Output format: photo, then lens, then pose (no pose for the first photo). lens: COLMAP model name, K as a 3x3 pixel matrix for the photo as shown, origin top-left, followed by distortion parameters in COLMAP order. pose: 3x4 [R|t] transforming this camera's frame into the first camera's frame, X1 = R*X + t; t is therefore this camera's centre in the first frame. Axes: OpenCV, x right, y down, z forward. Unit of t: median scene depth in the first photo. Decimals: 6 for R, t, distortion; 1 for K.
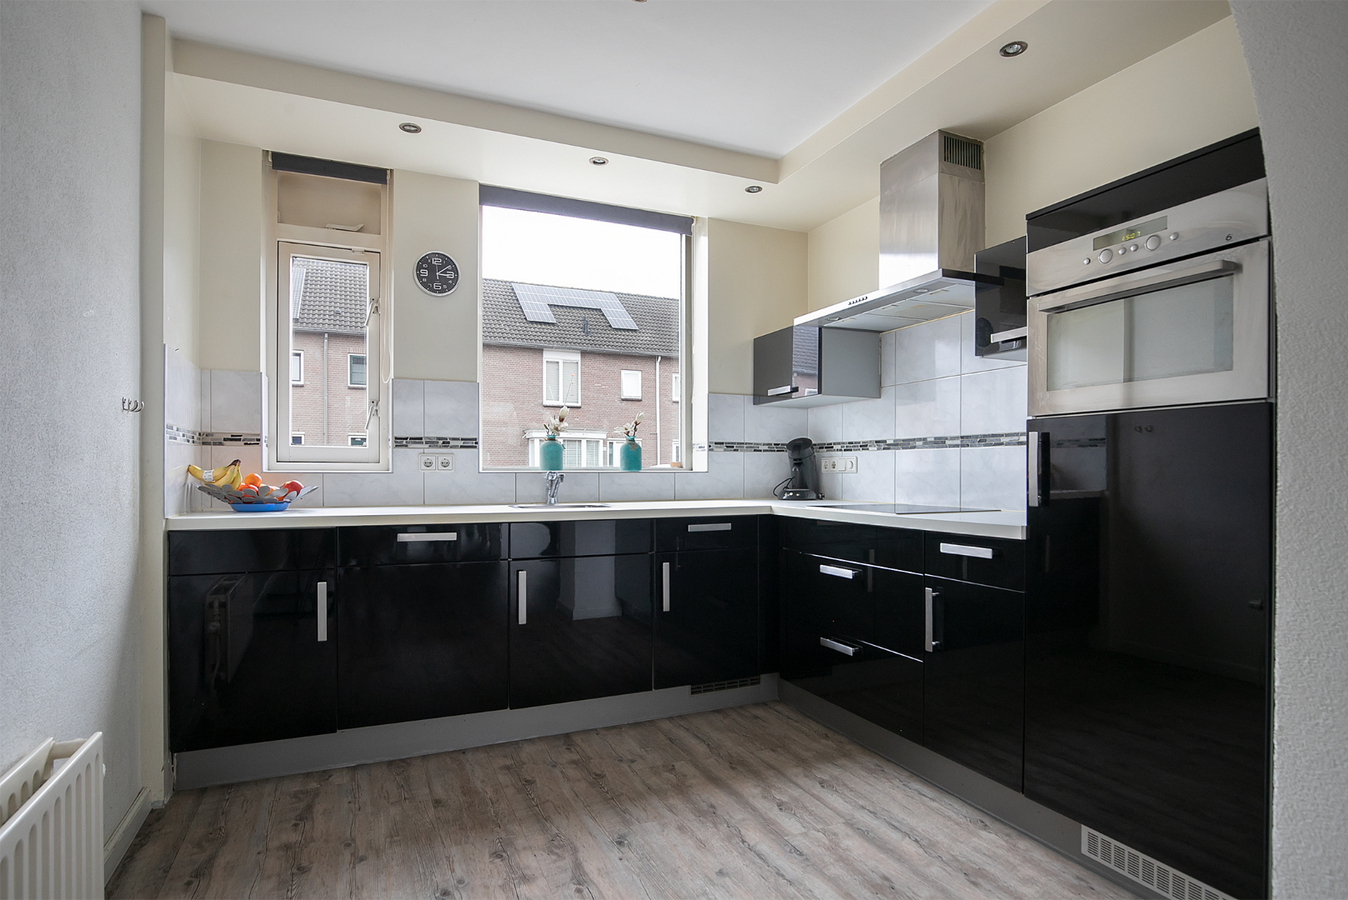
lens RADIAL K [[729.9, 0, 680.6], [0, 729.9, 474.5], [0, 0, 1]] dist [-0.013805, -0.000837]
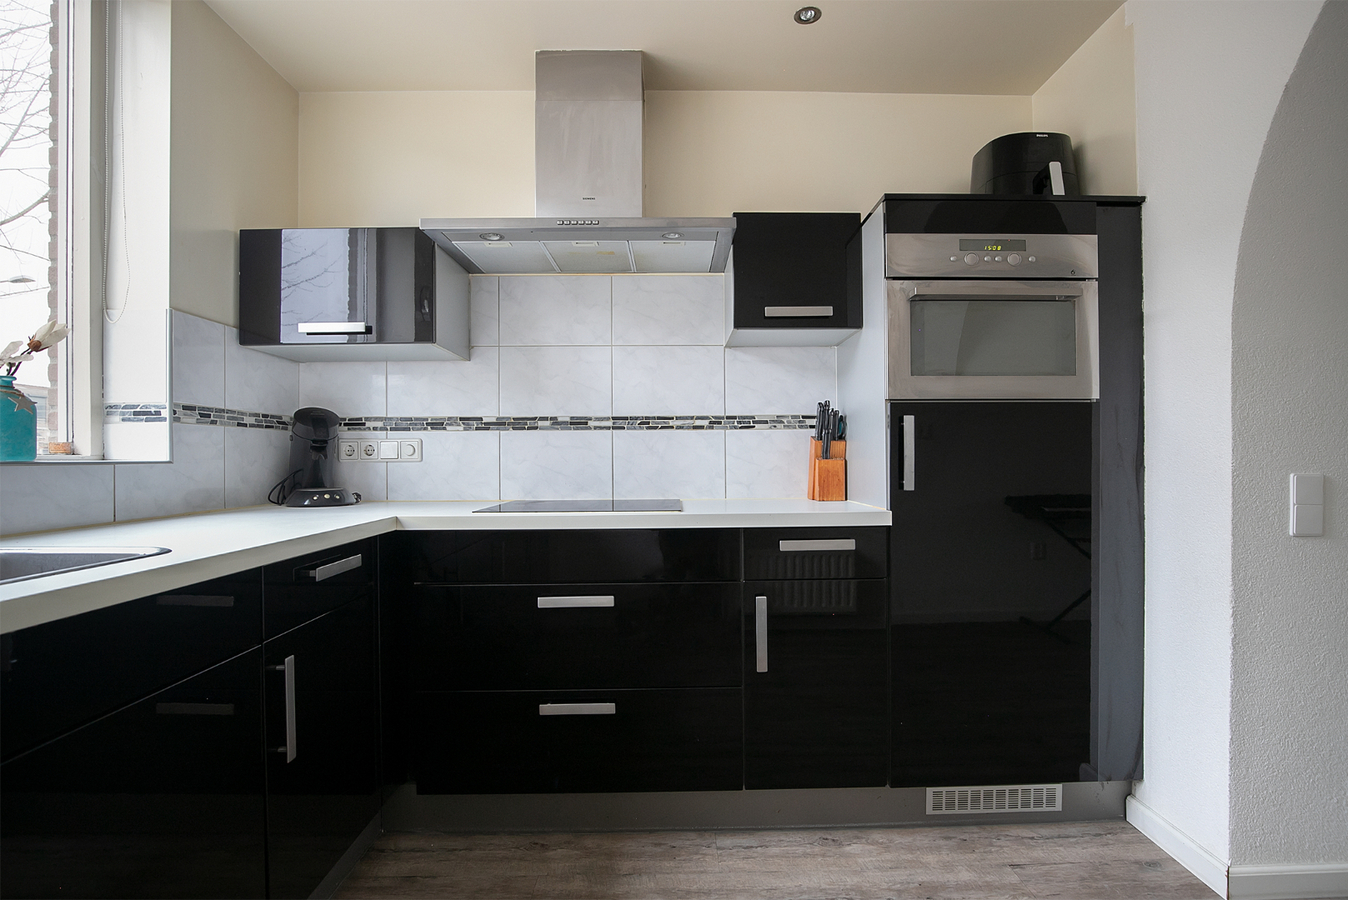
lens RADIAL K [[678.9, 0, 682.8], [0, 678.9, 458.8], [0, 0, 1]] dist [-0.037164, 0.012268]
pose [[0.390597, -0.003672, 0.920555, -0.301801], [0.012089, 0.999926, -0.001140, -0.001418], [-0.920482, 0.011574, 0.390612, 0.580640]]
